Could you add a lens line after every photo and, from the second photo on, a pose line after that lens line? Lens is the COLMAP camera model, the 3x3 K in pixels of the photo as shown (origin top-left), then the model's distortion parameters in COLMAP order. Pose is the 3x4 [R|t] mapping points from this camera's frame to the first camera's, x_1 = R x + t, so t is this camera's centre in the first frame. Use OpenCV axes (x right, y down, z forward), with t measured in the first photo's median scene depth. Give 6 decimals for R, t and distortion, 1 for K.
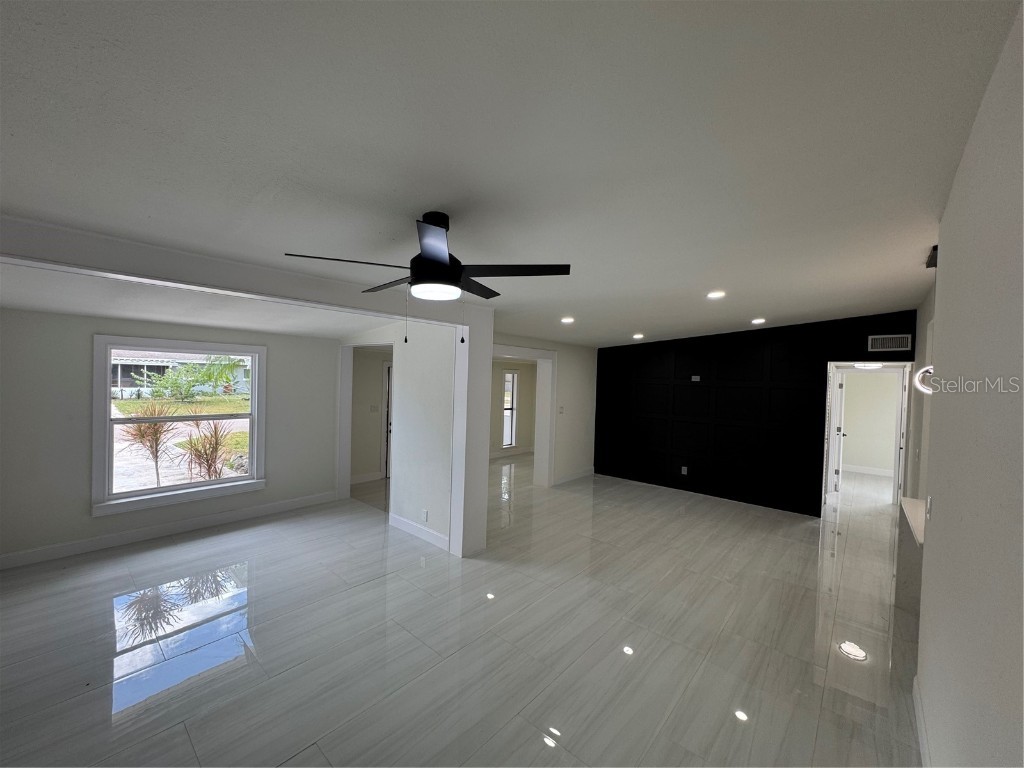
lens RADIAL K [[411.9, 0, 515.1], [0, 411.9, 389.0], [0, 0, 1]] dist [0.001250, 0.000449]
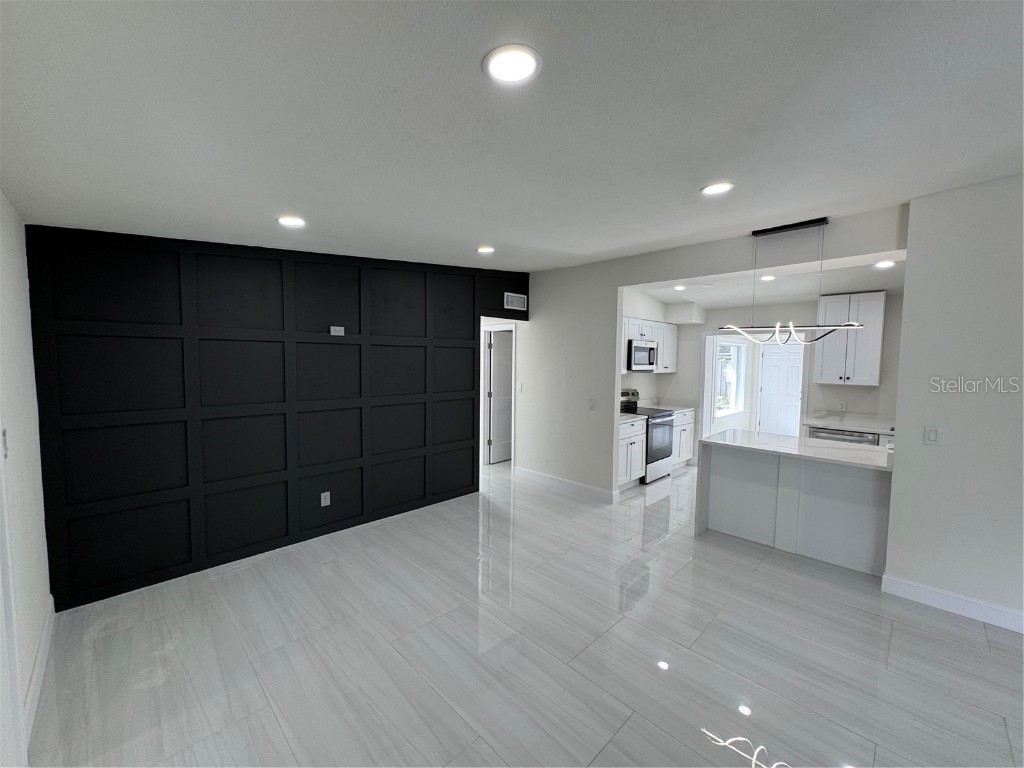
lens RADIAL K [[411.9, 0, 509.9], [0, 411.9, 388.8], [0, 0, 1]] dist [0.001250, 0.000449]
pose [[0.074153, -0.101522, 0.992066, -0.107373], [0.019943, 0.994757, 0.100307, 0.001285], [-0.997047, 0.012346, 0.075789, 0.738288]]
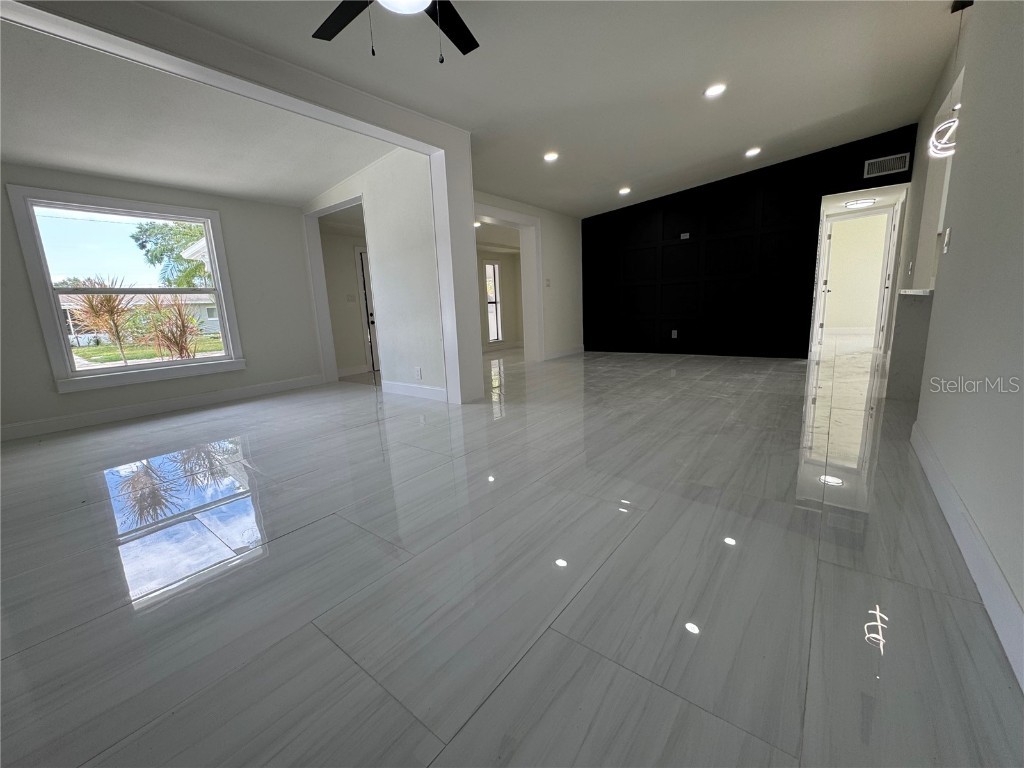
lens RADIAL K [[411.9, 0, 517.4], [0, 411.9, 383.8], [0, 0, 1]] dist [0.001250, 0.000449]
pose [[0.995670, -0.083239, 0.041376, -0.020224], [0.075479, 0.983770, 0.162789, 0.129970], [-0.054255, -0.158961, 0.985793, 0.018699]]
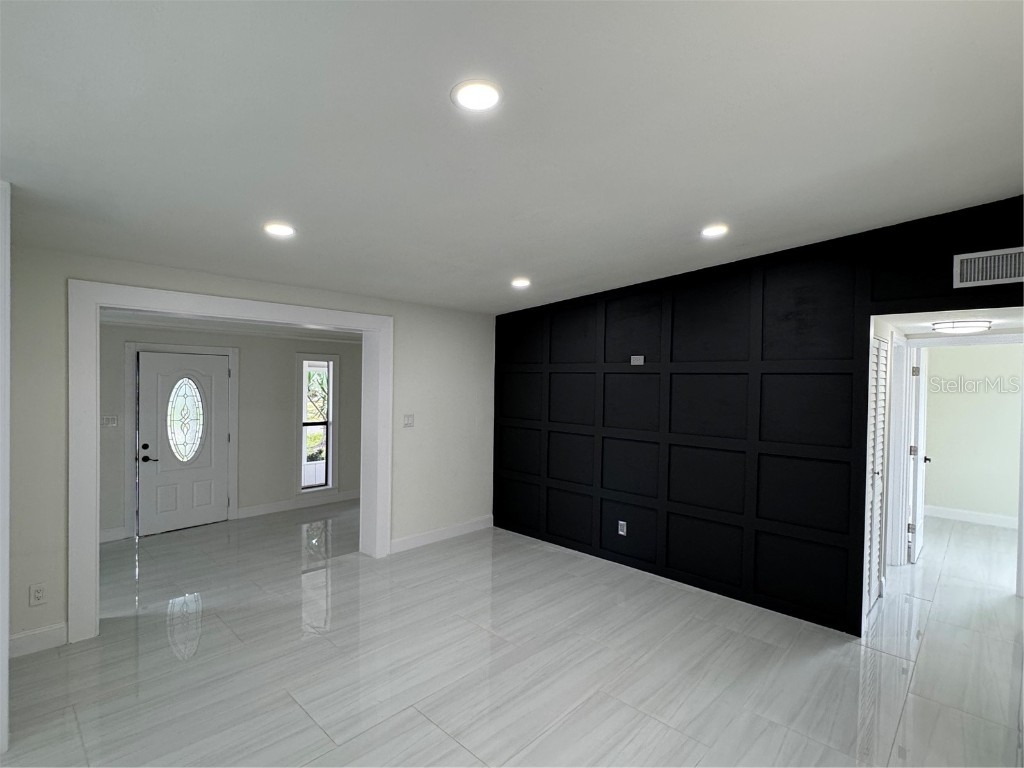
lens RADIAL K [[504.9, 0, 515.8], [0, 504.9, 392.3], [0, 0, 1]] dist [0.003892, 0.000629]
pose [[0.998984, -0.012385, -0.043323, 0.311205], [0.012256, 0.999920, -0.003245, 0.017353], [0.043360, 0.002710, 0.999056, 0.329191]]
